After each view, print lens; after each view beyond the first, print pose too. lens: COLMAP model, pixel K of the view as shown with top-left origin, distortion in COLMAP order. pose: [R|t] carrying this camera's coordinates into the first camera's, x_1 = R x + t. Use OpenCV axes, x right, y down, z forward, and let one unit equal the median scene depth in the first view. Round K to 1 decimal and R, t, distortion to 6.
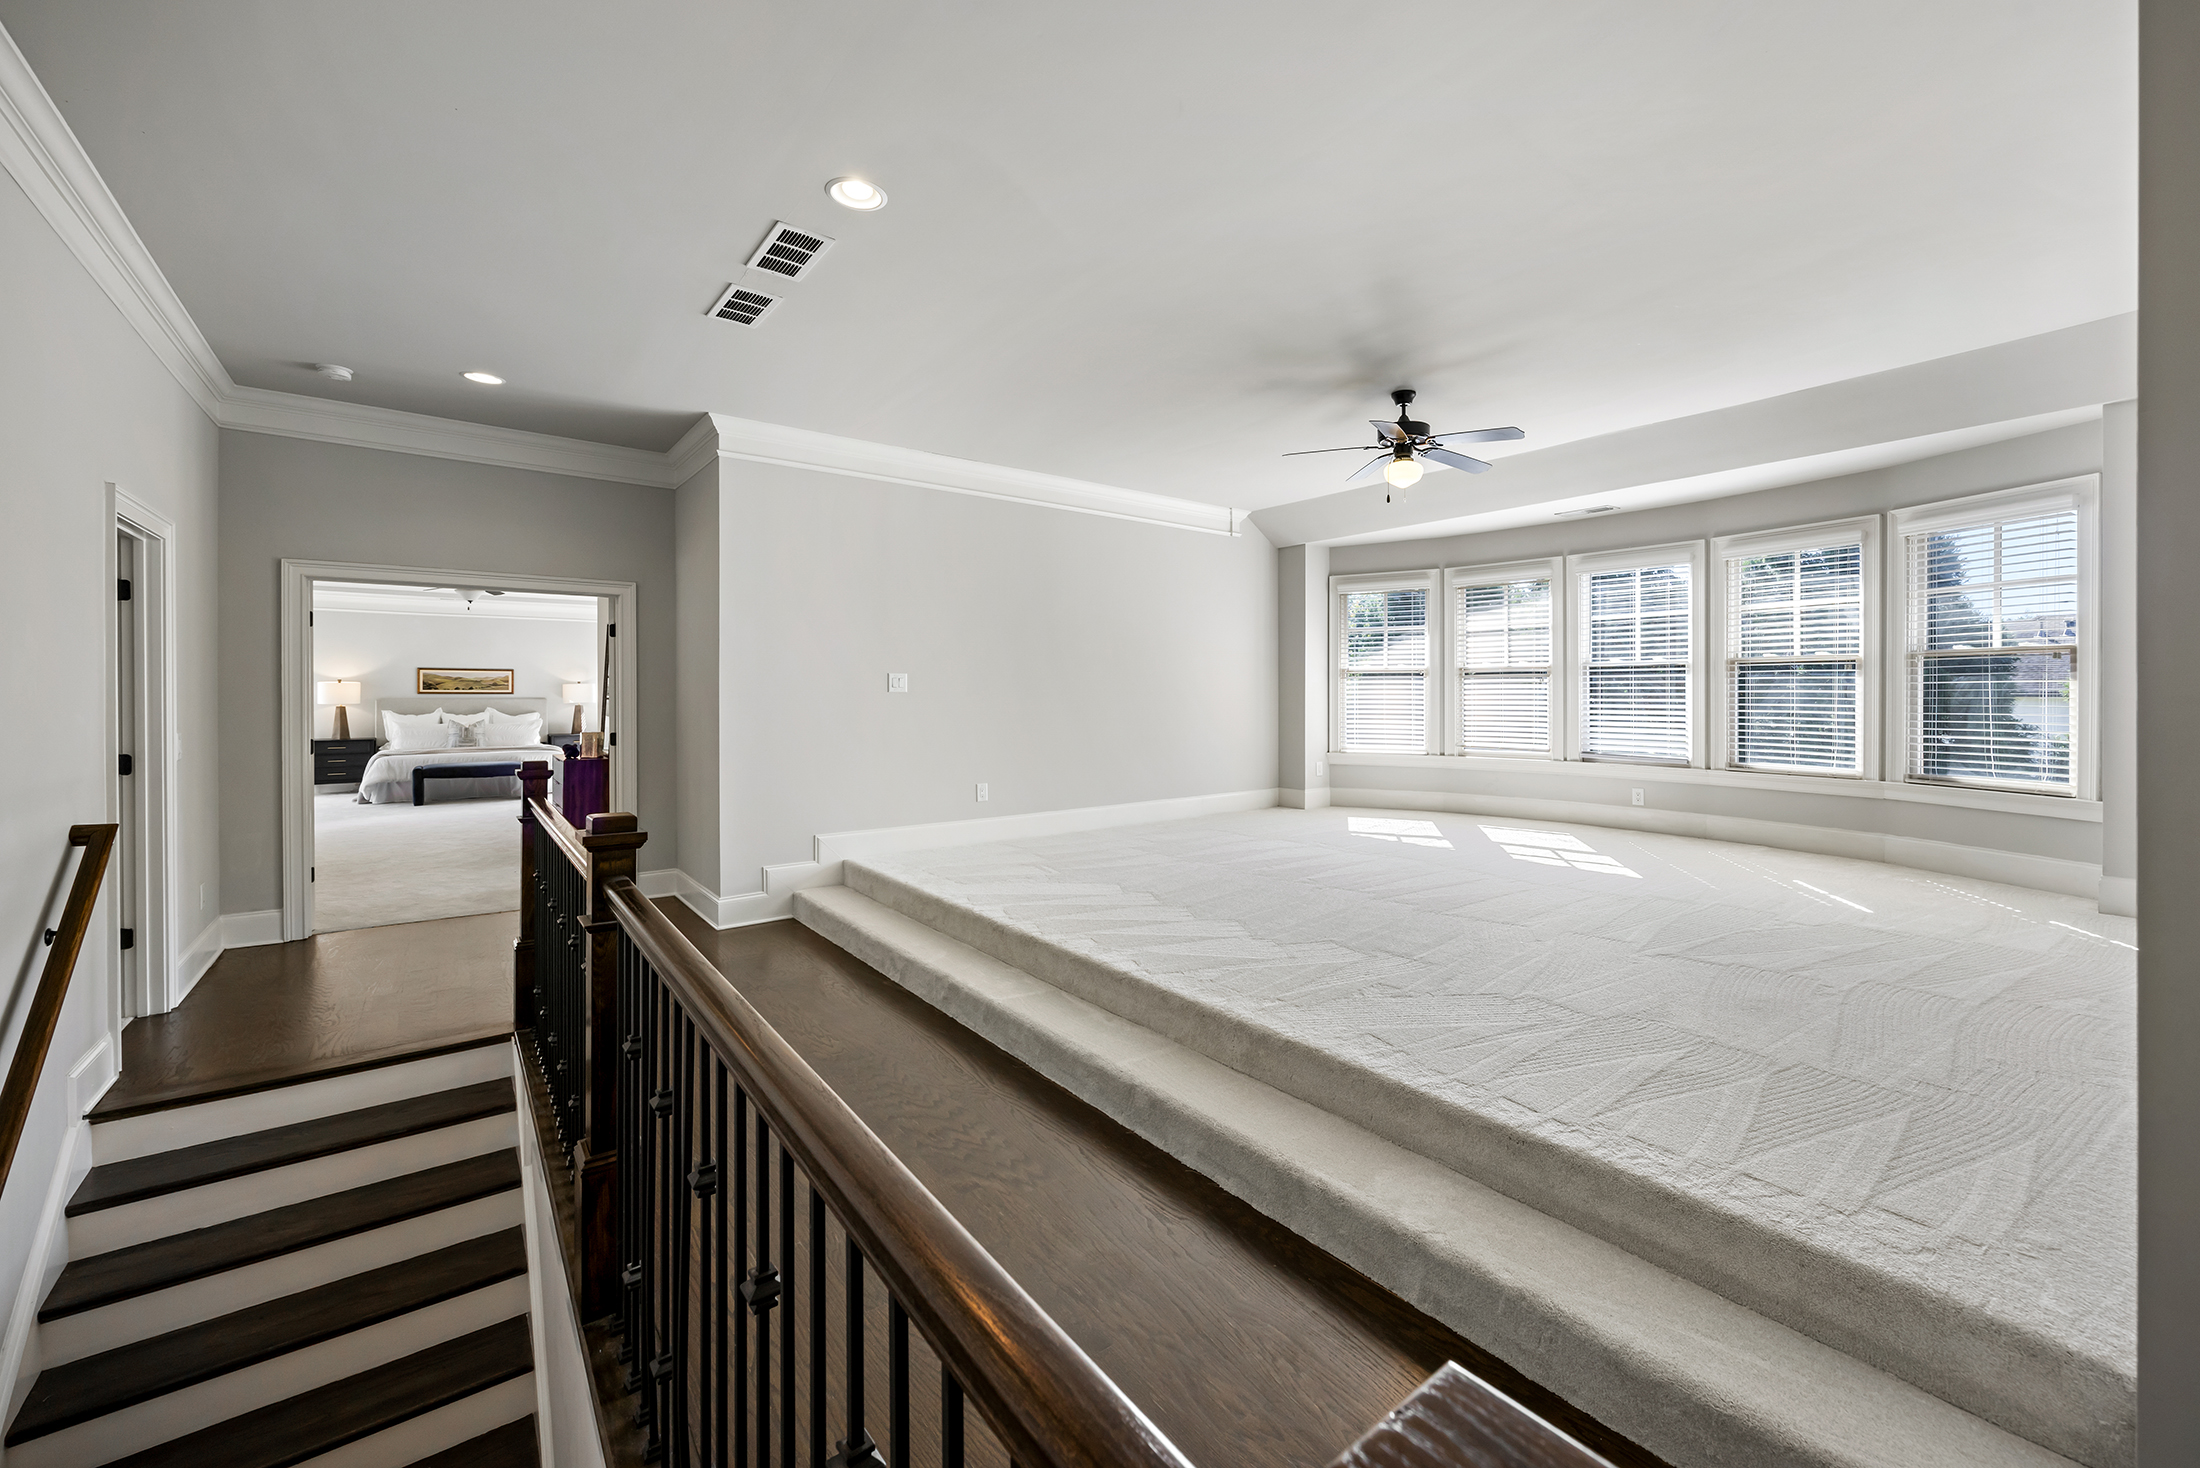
lens RADIAL K [[846.4, 0, 1127.7], [0, 846.4, 701.9], [0, 0, 1]] dist [-0.001466, -0.000314]
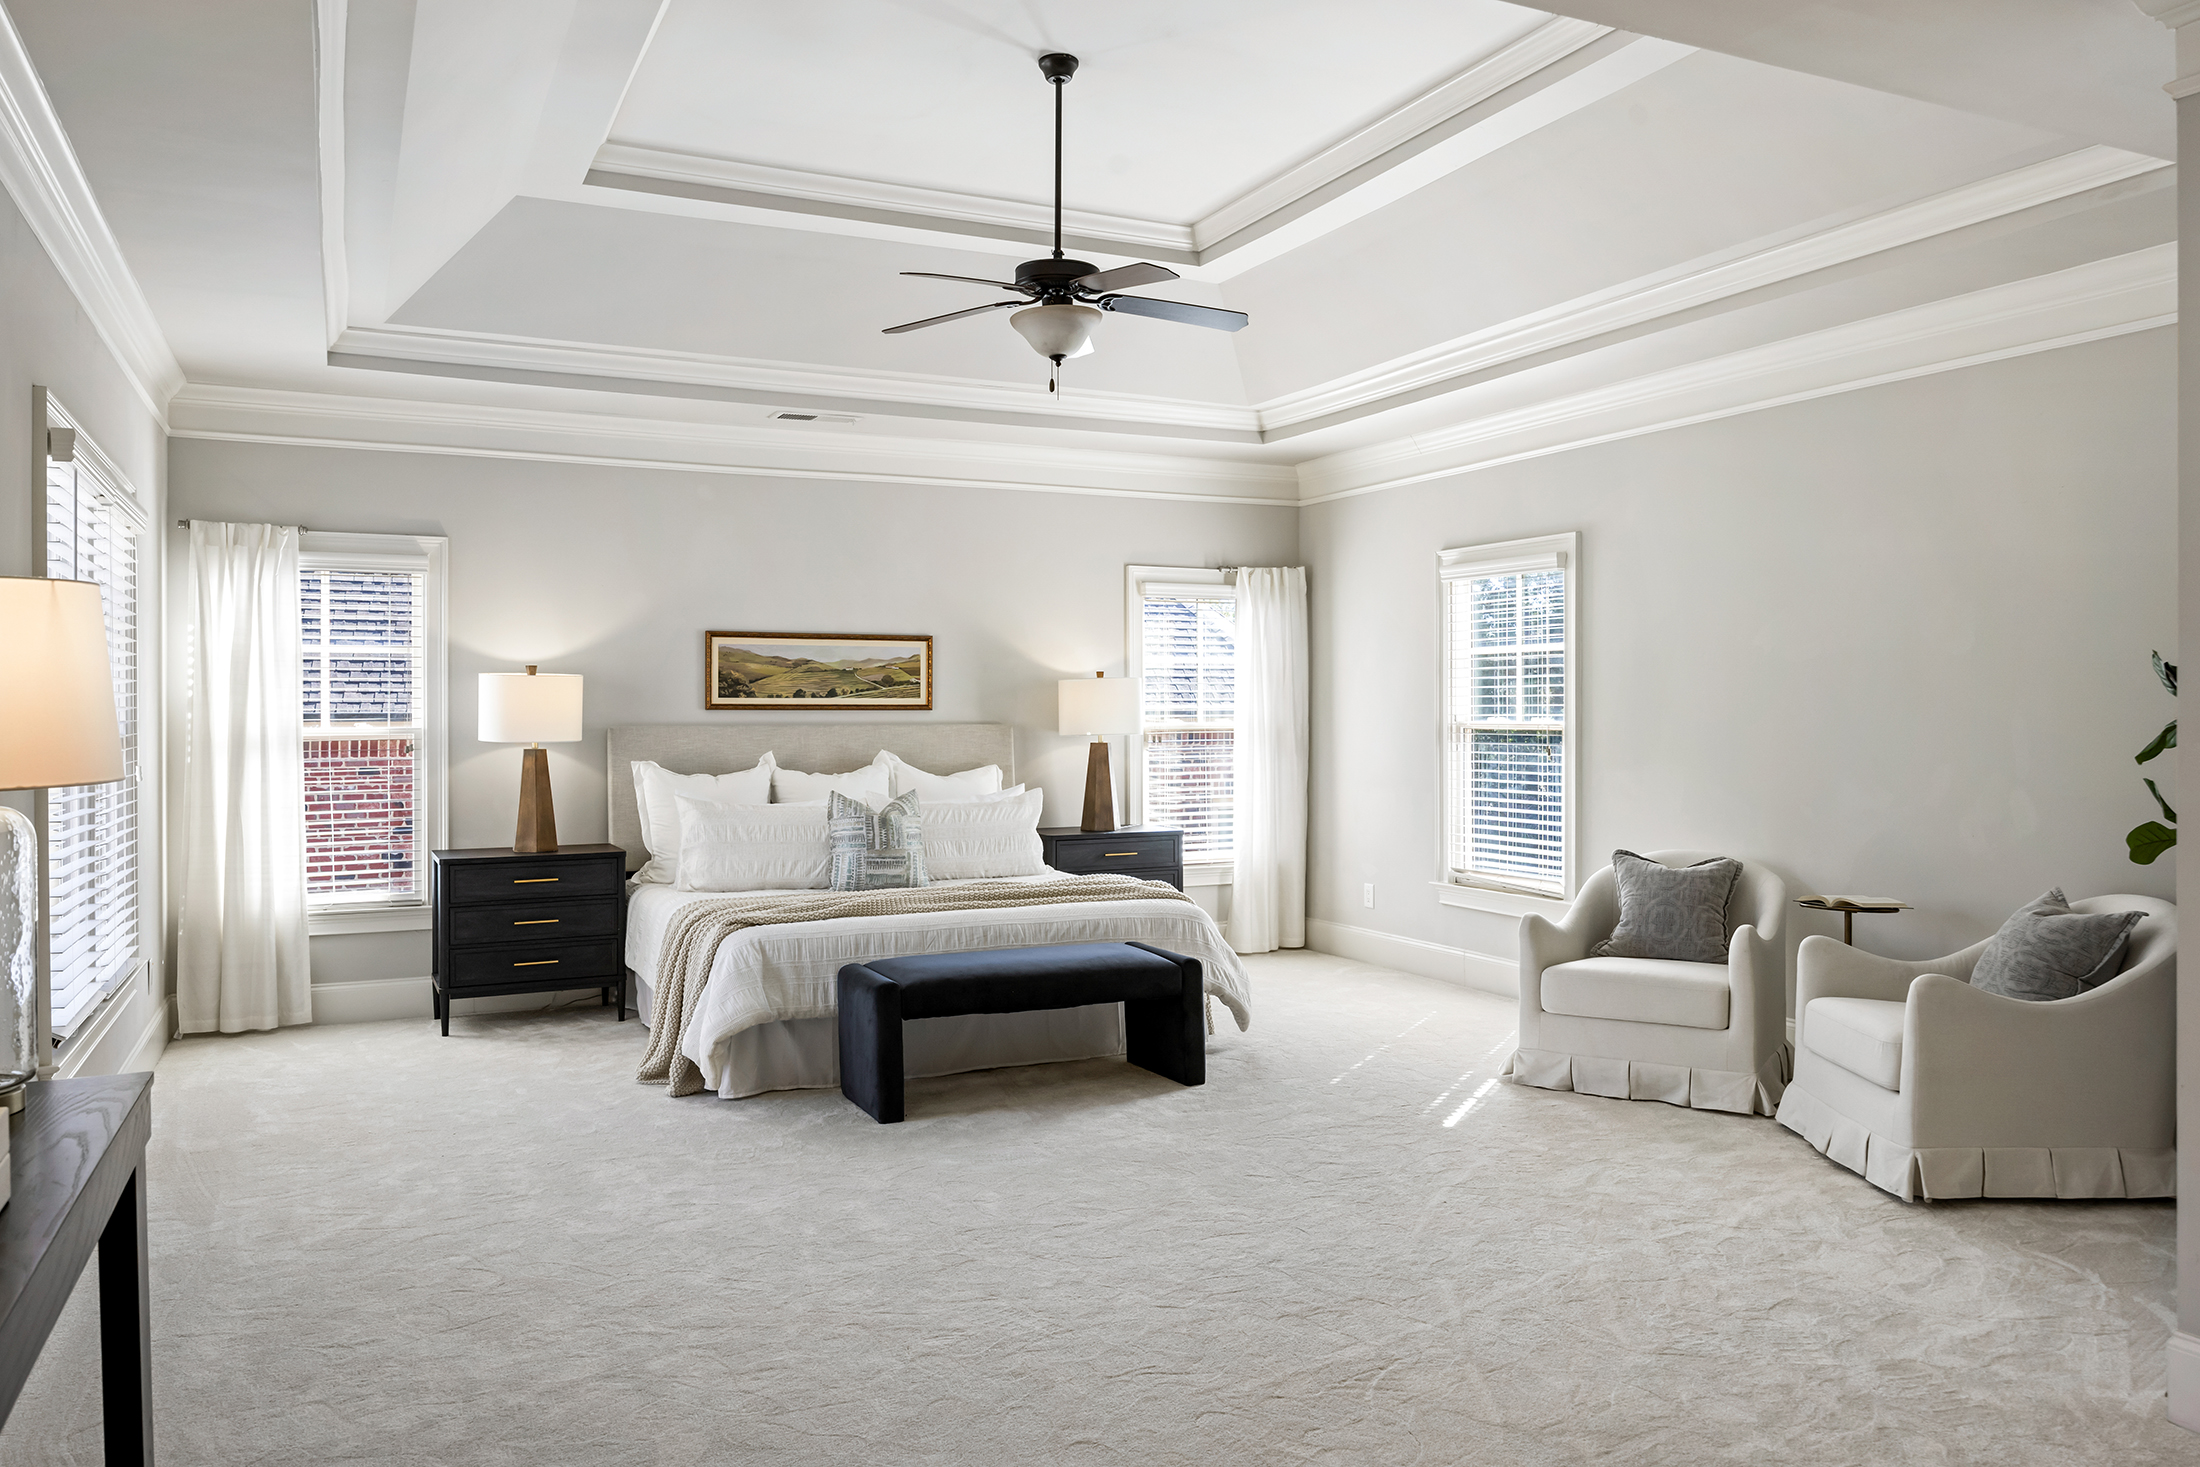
lens RADIAL K [[1553.3, 0, 1114.2], [0, 1553.3, 720.4], [0, 0, 1]] dist [-0.026584, 0.001344]
pose [[0.974328, -0.003648, -0.225104, -0.570640], [0.003158, 0.999992, -0.002536, -0.003598], [0.225111, 0.001760, 0.974331, 0.463893]]
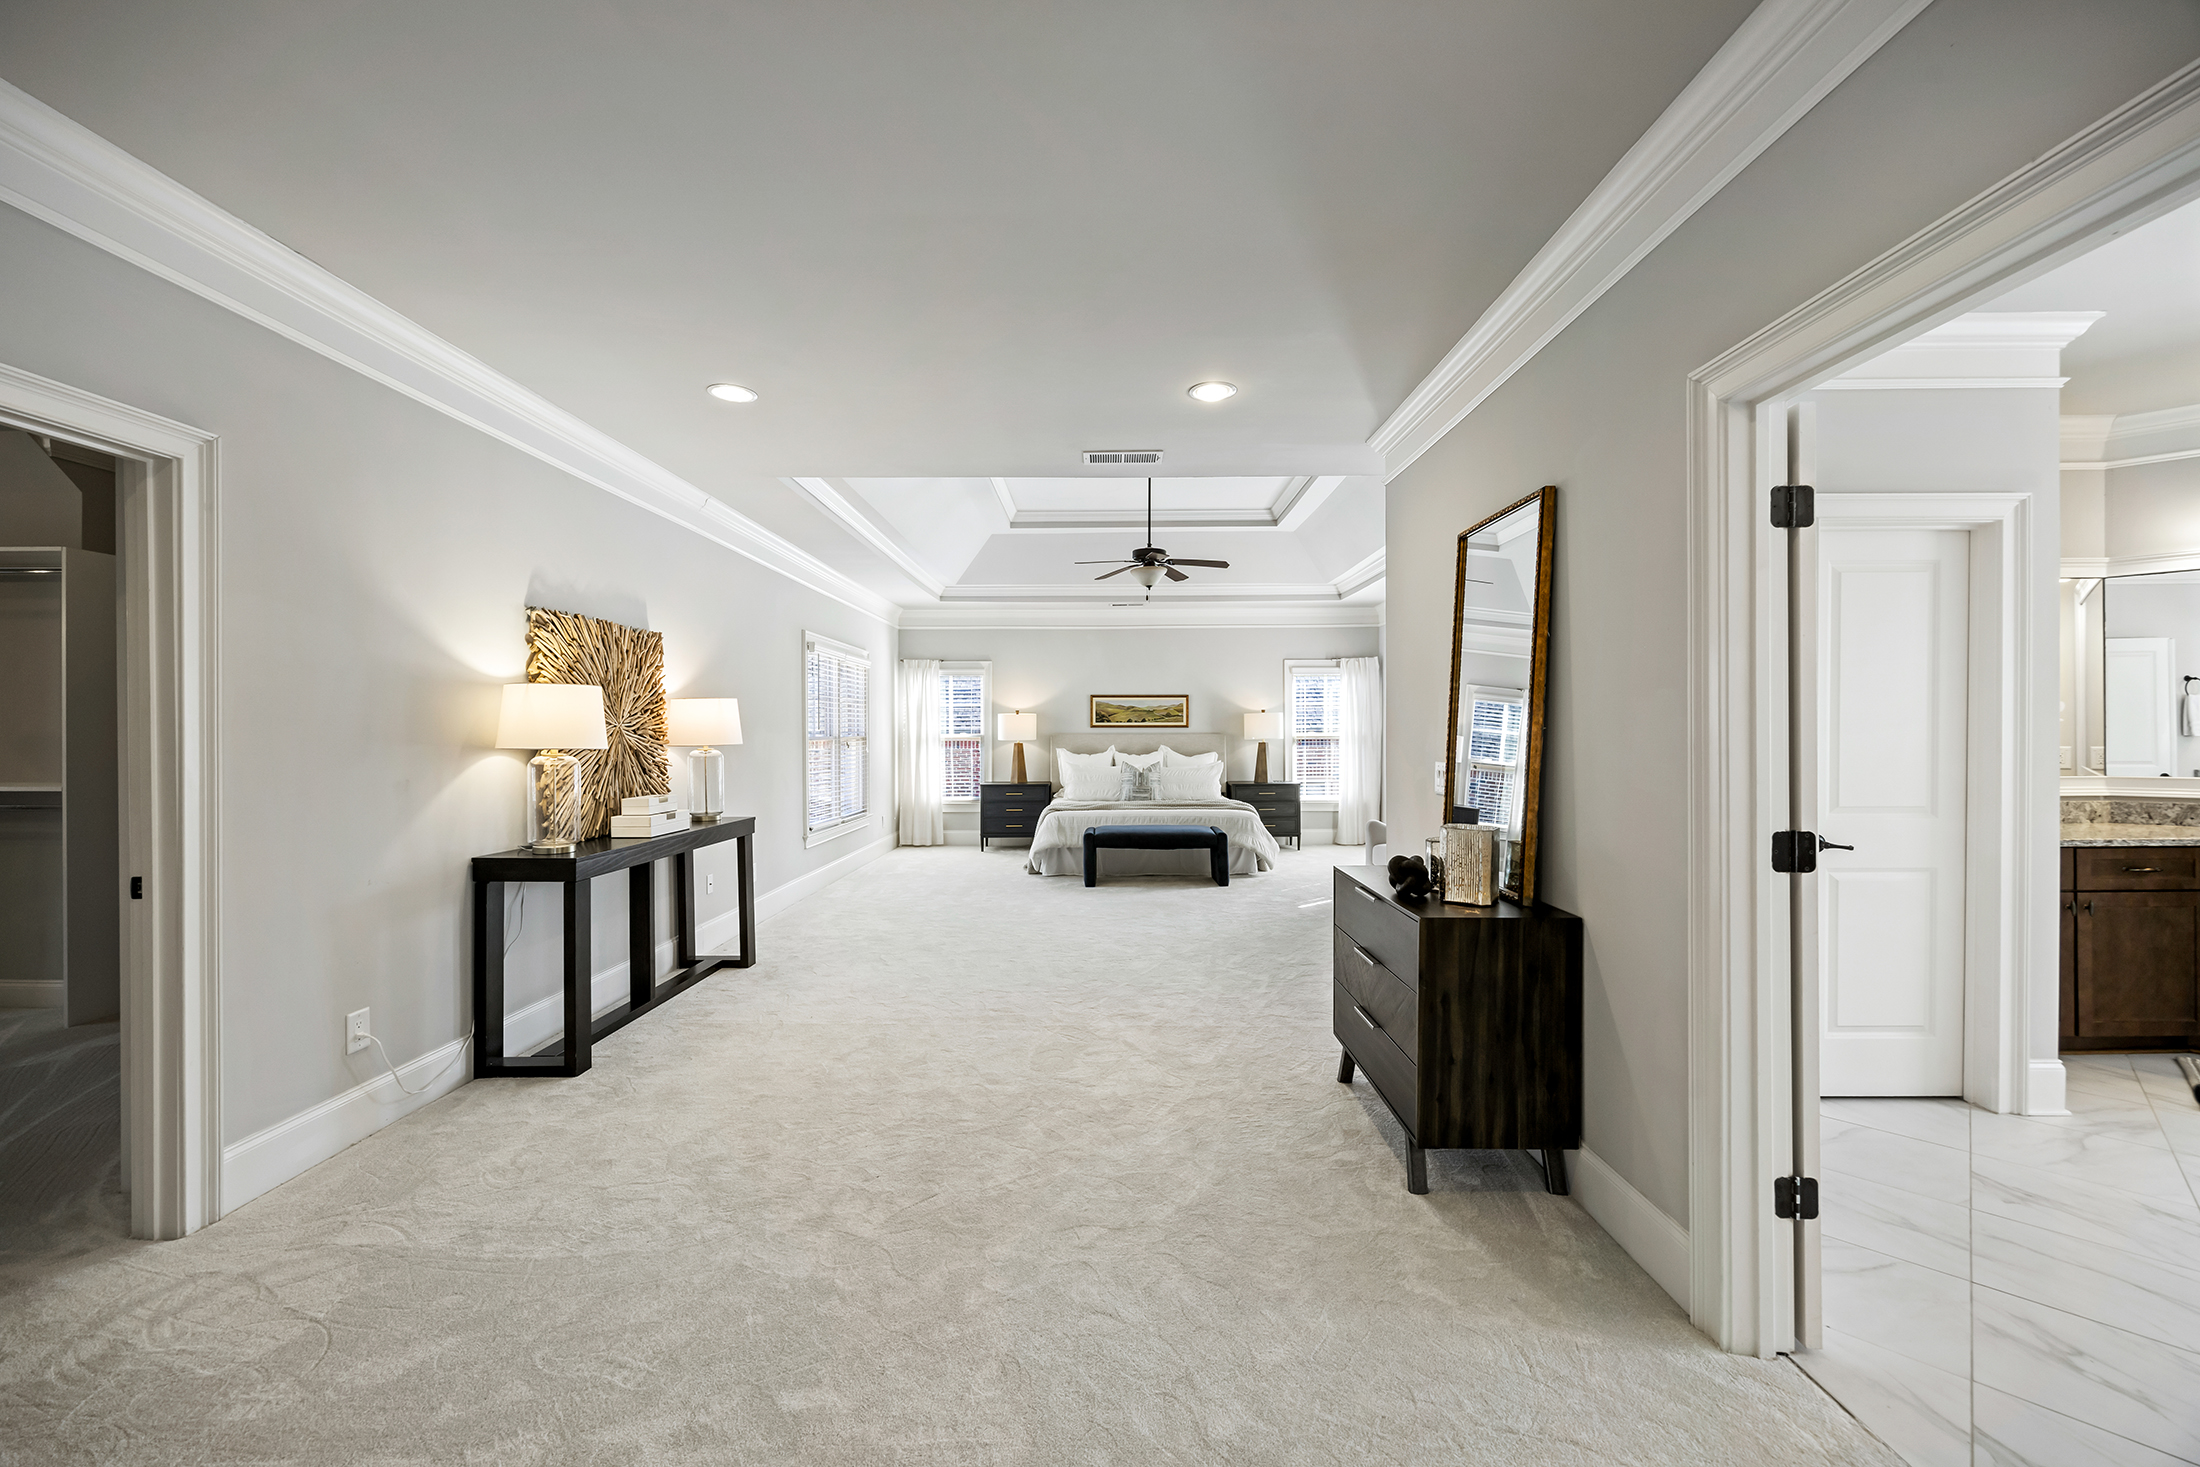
lens RADIAL K [[846.4, 0, 1101.8], [0, 846.4, 736.9], [0, 0, 1]] dist [-0.001466, -0.000314]
pose [[0.771030, -0.000371, -0.636798, -0.334945], [0.000163, 1.000000, -0.000385, -0.000639], [0.636798, 0.000193, 0.771030, 0.405248]]
